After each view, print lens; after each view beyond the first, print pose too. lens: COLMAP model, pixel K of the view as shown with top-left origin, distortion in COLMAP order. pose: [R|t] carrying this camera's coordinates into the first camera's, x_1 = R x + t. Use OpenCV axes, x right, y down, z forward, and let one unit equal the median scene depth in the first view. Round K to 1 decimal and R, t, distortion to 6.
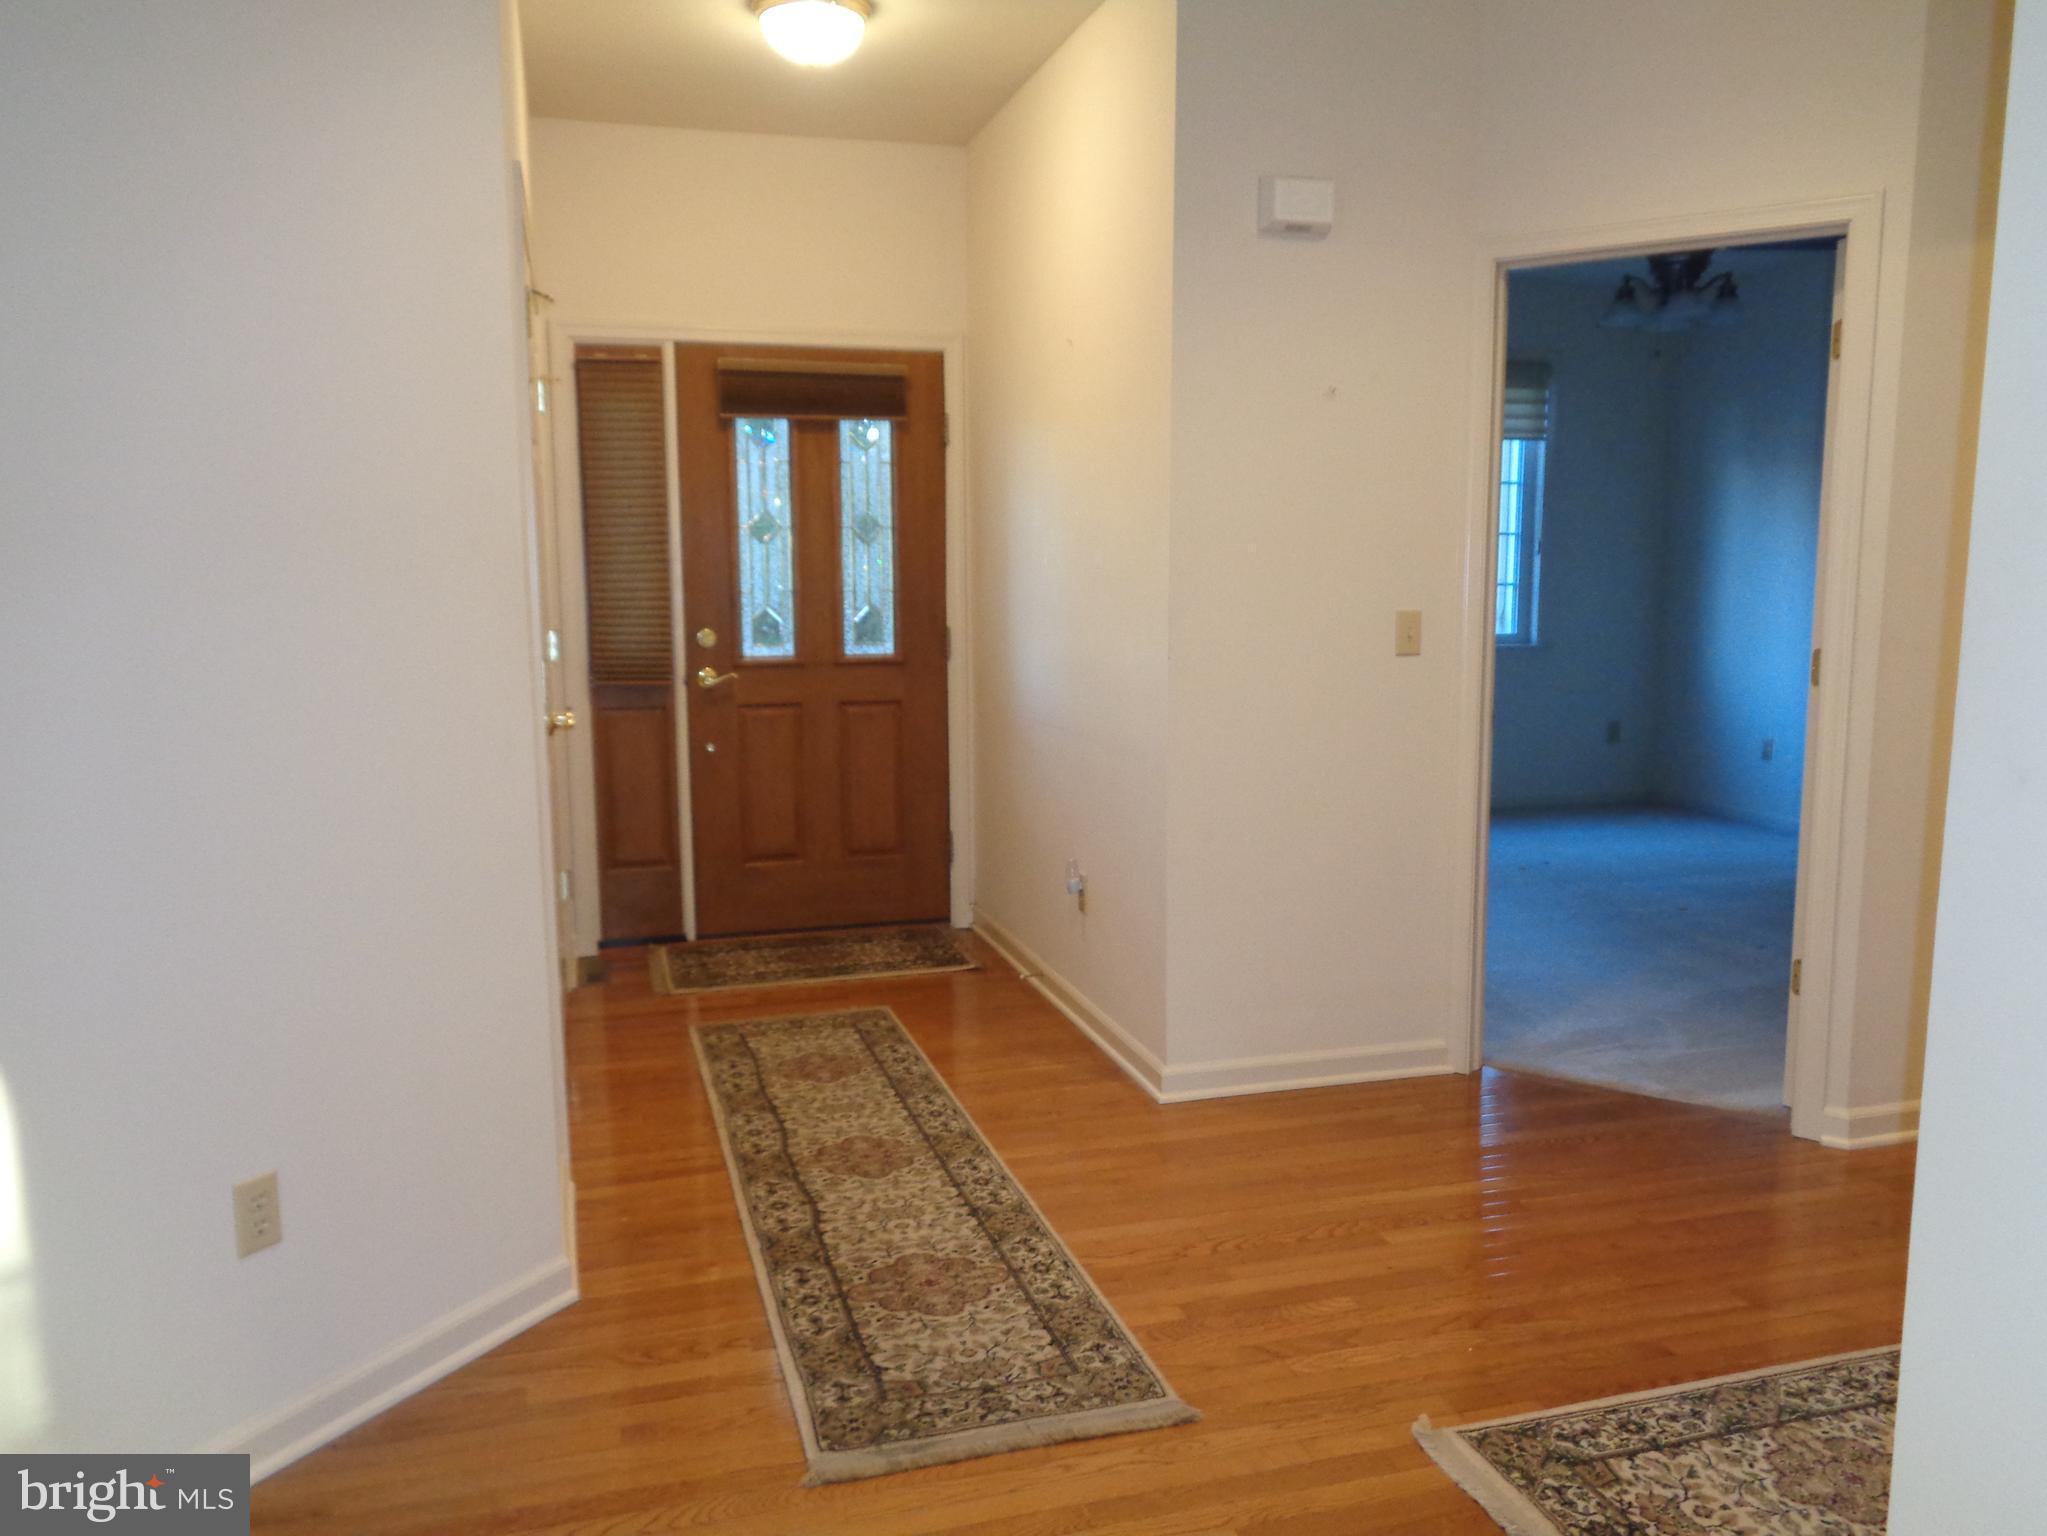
lens RADIAL K [[1530.8, 0, 1013.5], [0, 1530.8, 767.5], [0, 0, 1]] dist [0.000676, 0.010355]
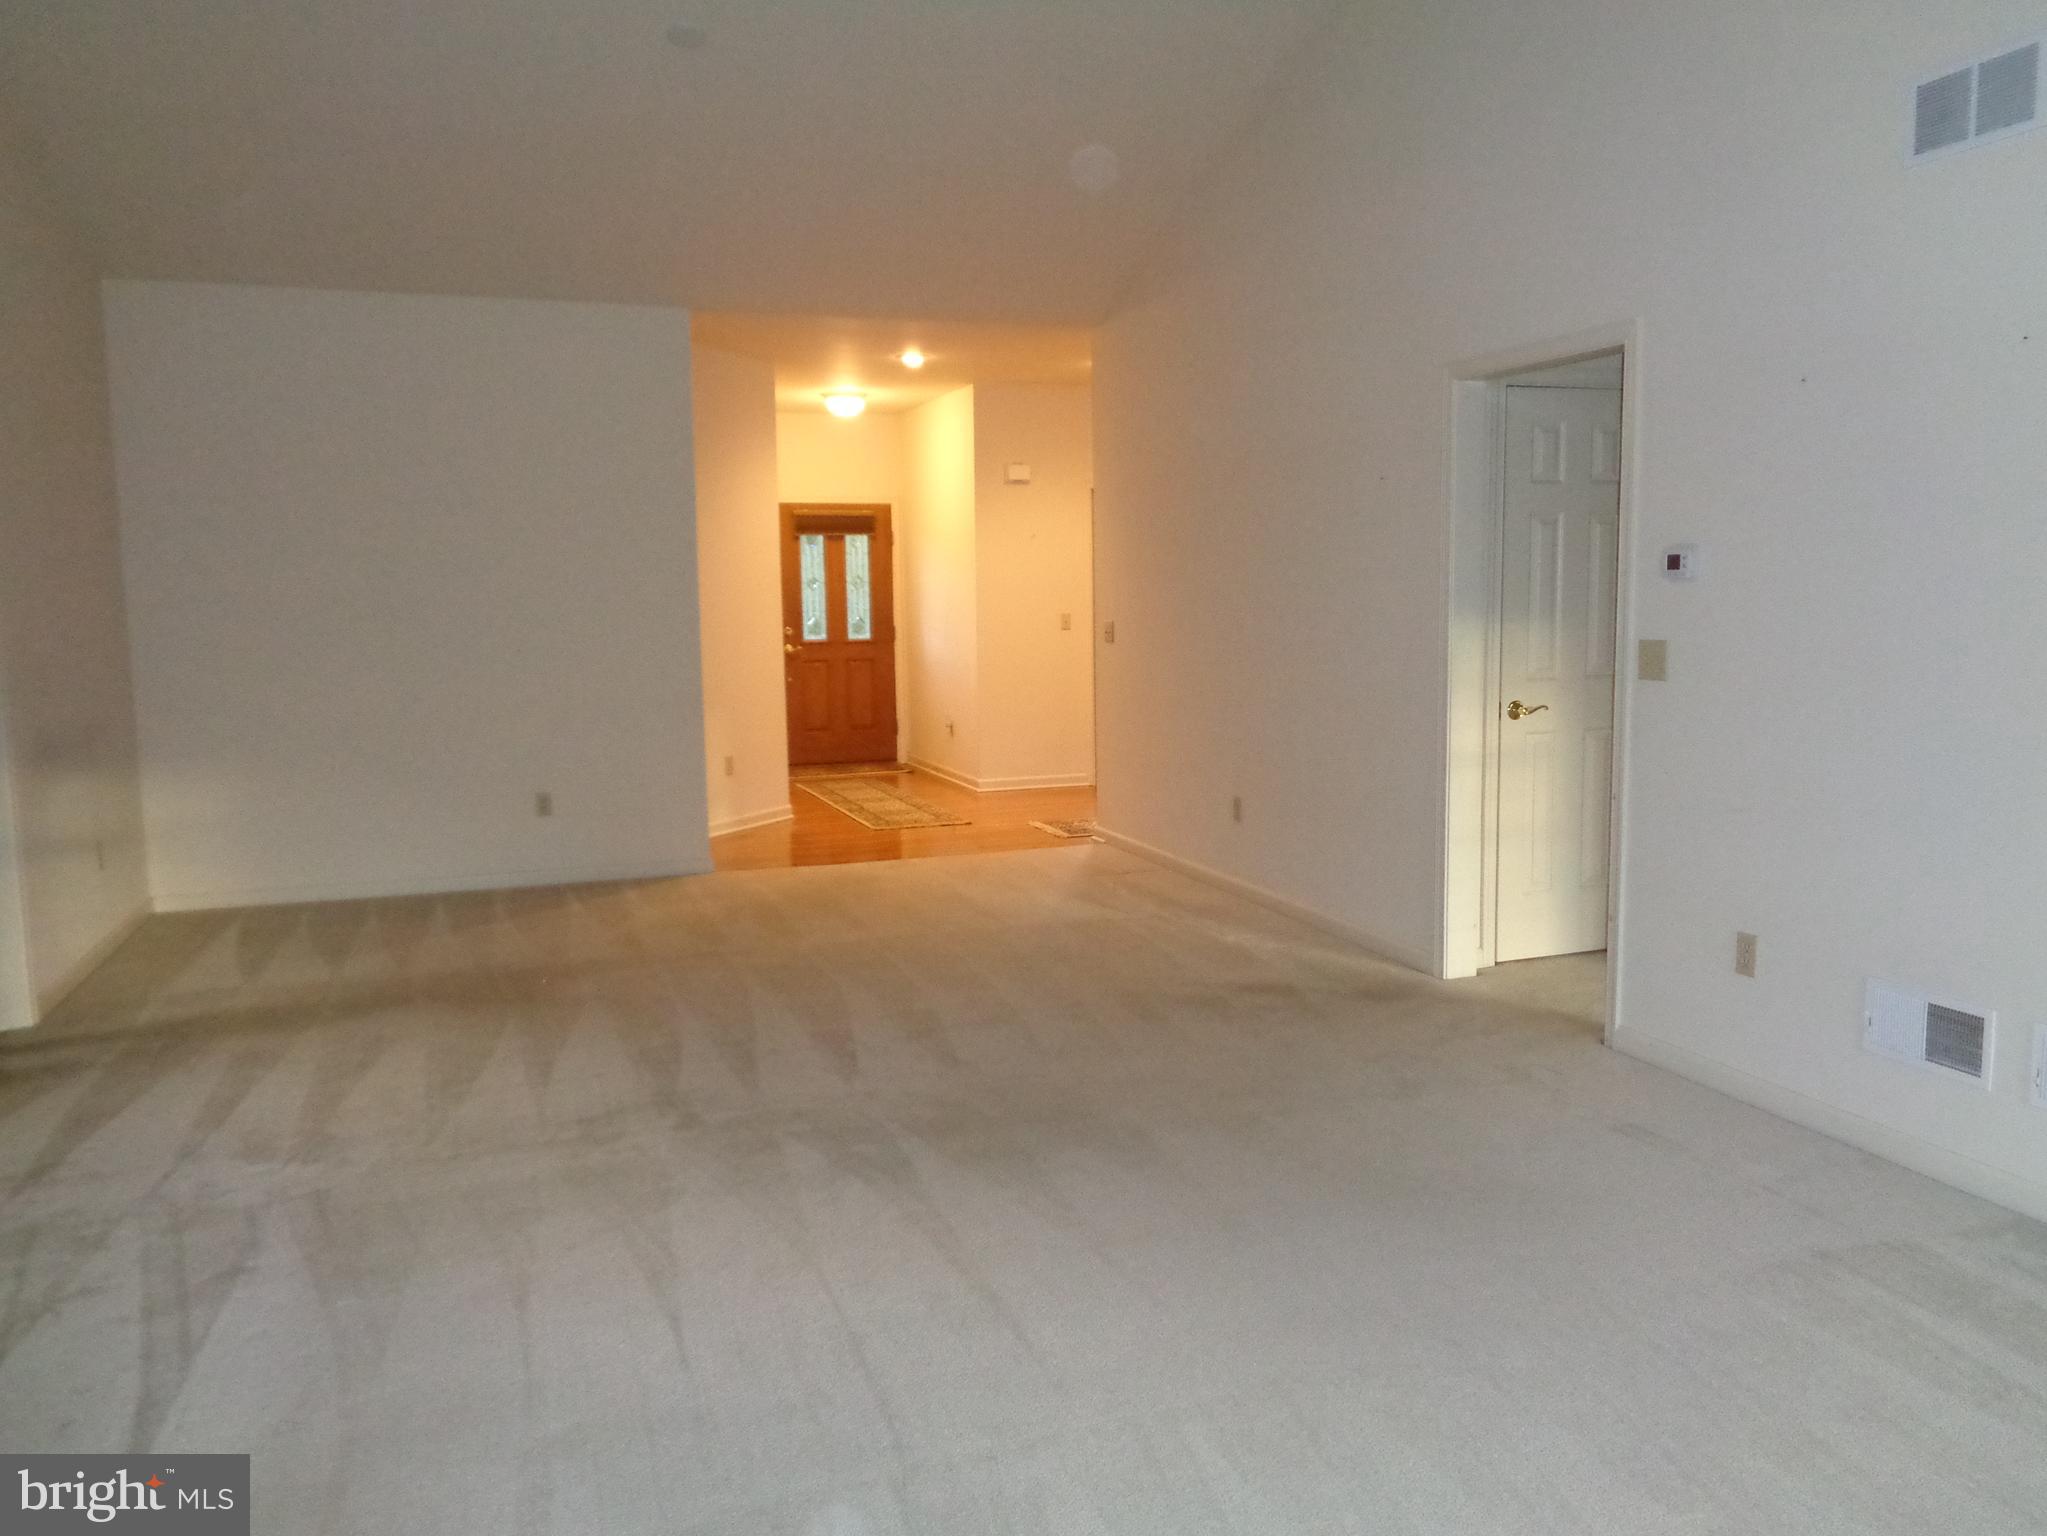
lens RADIAL K [[1530.8, 0, 1026.2], [0, 1530.8, 772.0], [0, 0, 1]] dist [0.000676, 0.010355]
pose [[0.998104, -0.017794, 0.058924, 0.014251], [0.018578, 0.999746, -0.012784, 0.158660], [-0.058682, 0.013855, 0.998181, -1.279837]]
